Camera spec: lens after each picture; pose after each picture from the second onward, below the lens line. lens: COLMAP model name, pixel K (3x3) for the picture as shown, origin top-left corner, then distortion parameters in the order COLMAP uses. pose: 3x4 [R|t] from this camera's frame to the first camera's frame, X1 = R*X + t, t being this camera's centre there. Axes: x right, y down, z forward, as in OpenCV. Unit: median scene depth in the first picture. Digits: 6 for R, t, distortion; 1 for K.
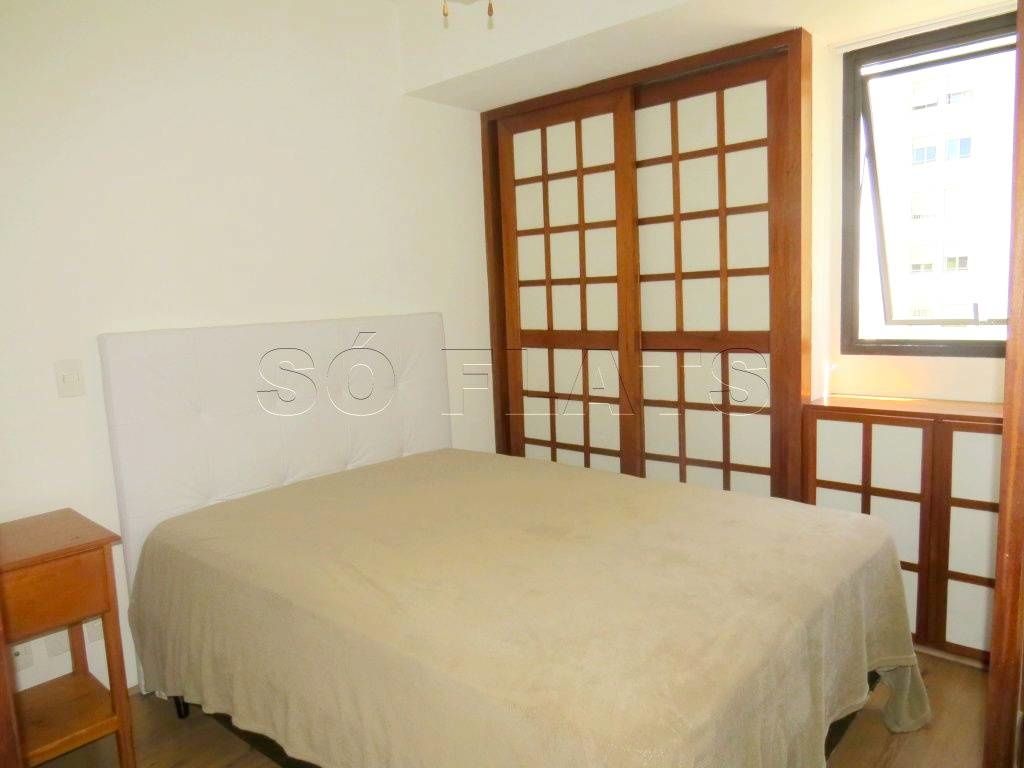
lens RADIAL K [[732.7, 0, 513.3], [0, 732.7, 388.0], [0, 0, 1]] dist [-0.020929, 0.004481]
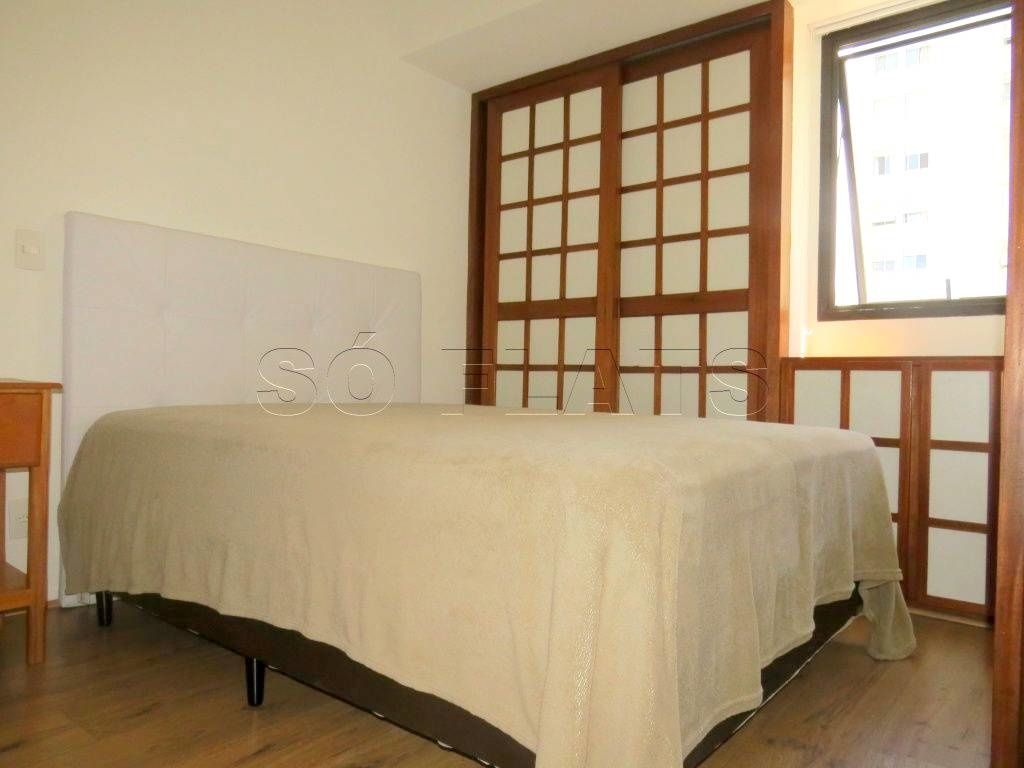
lens RADIAL K [[732.7, 0, 514.2], [0, 732.7, 379.8], [0, 0, 1]] dist [-0.020929, 0.004481]
pose [[0.997214, 0.062396, 0.040869, -0.002830], [-0.056902, 0.990646, -0.124027, 0.185382], [-0.048226, 0.121356, 0.991437, 0.035861]]
